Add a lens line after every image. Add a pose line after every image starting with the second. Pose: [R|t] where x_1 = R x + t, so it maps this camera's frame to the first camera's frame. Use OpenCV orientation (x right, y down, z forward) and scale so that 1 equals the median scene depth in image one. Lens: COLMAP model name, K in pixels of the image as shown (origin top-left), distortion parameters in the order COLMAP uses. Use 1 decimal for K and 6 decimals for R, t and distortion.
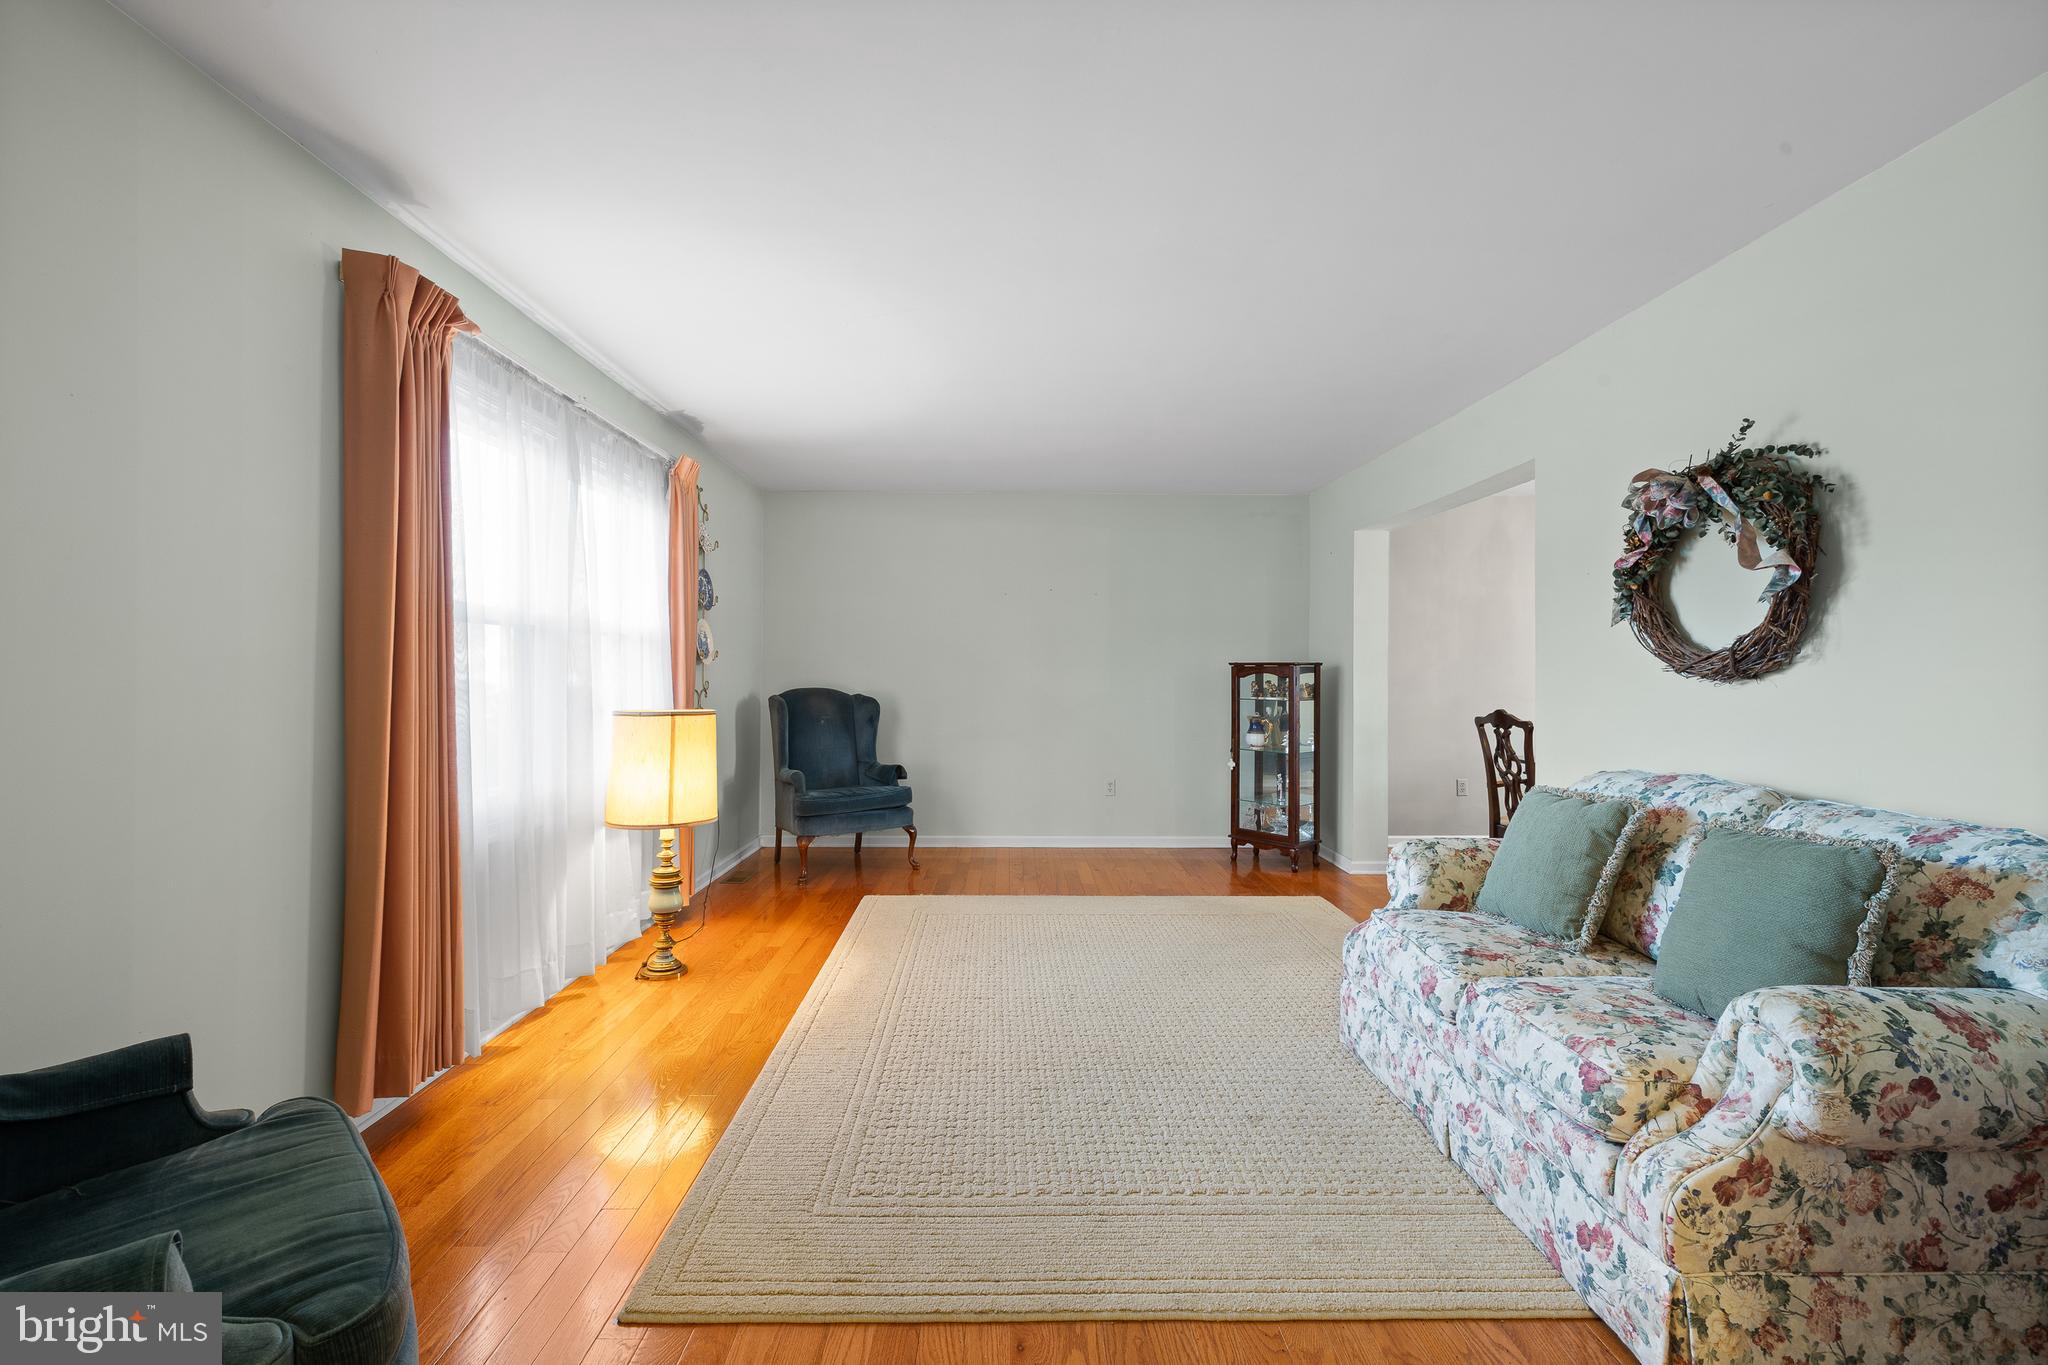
lens RADIAL K [[874.9, 0, 1024.0], [0, 874.9, 675.0], [0, 0, 1]] dist [-0.001720, -0.000206]
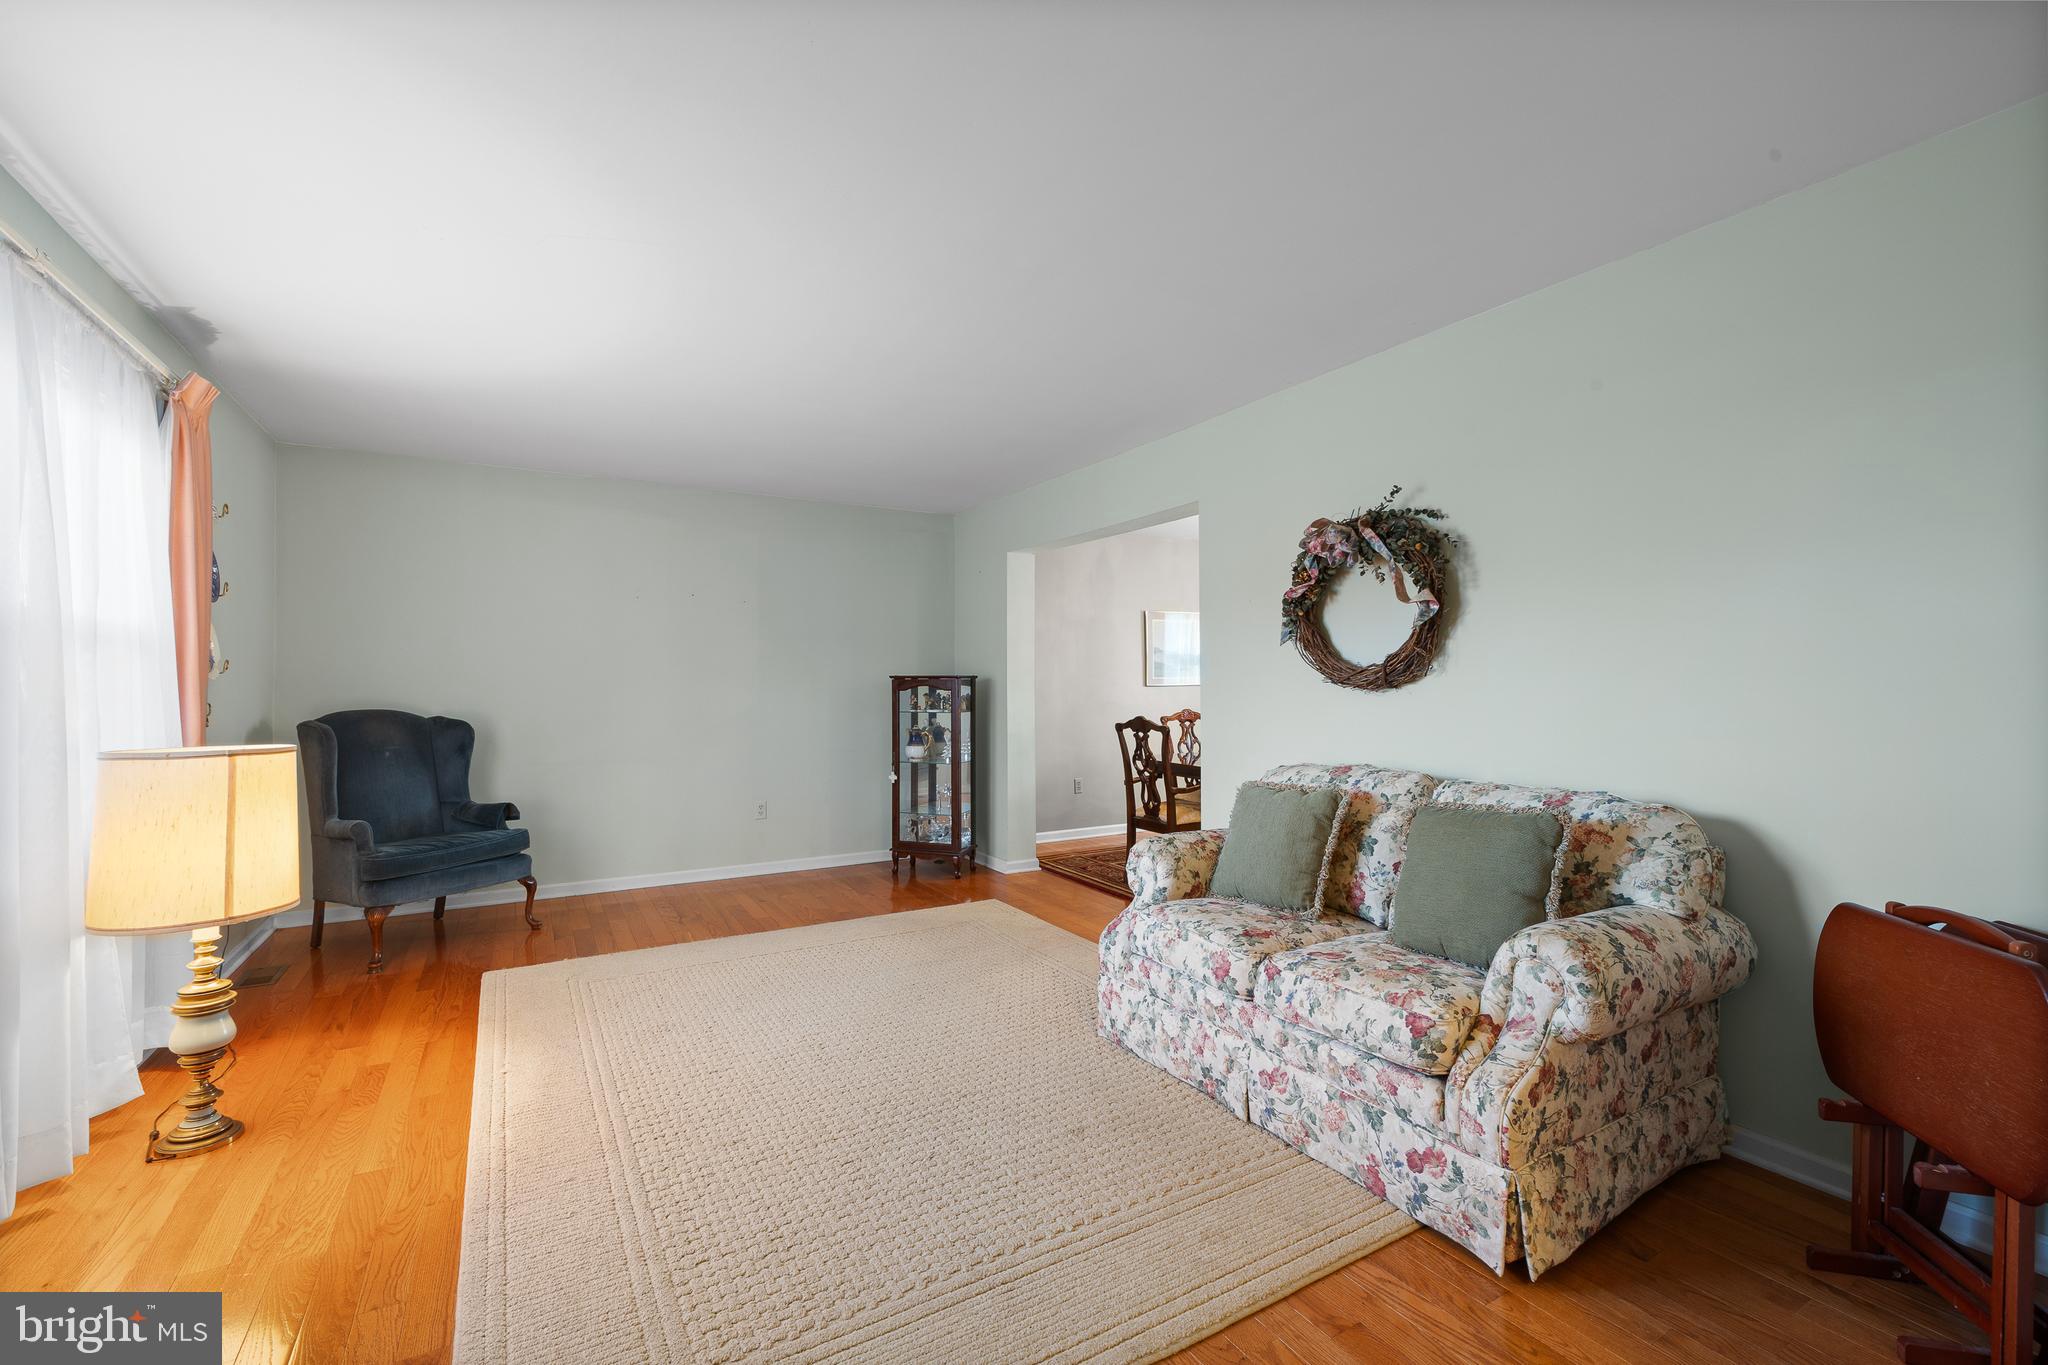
lens RADIAL K [[860.1, 0, 1024.0], [0, 860.1, 682.5], [0, 0, 1]] dist [-0.000983, -0.000190]
pose [[0.870641, -0.005514, 0.491888, -0.277752], [0.008291, 0.999960, -0.003466, -0.003841], [-0.491849, 0.007095, 0.870652, 0.174218]]
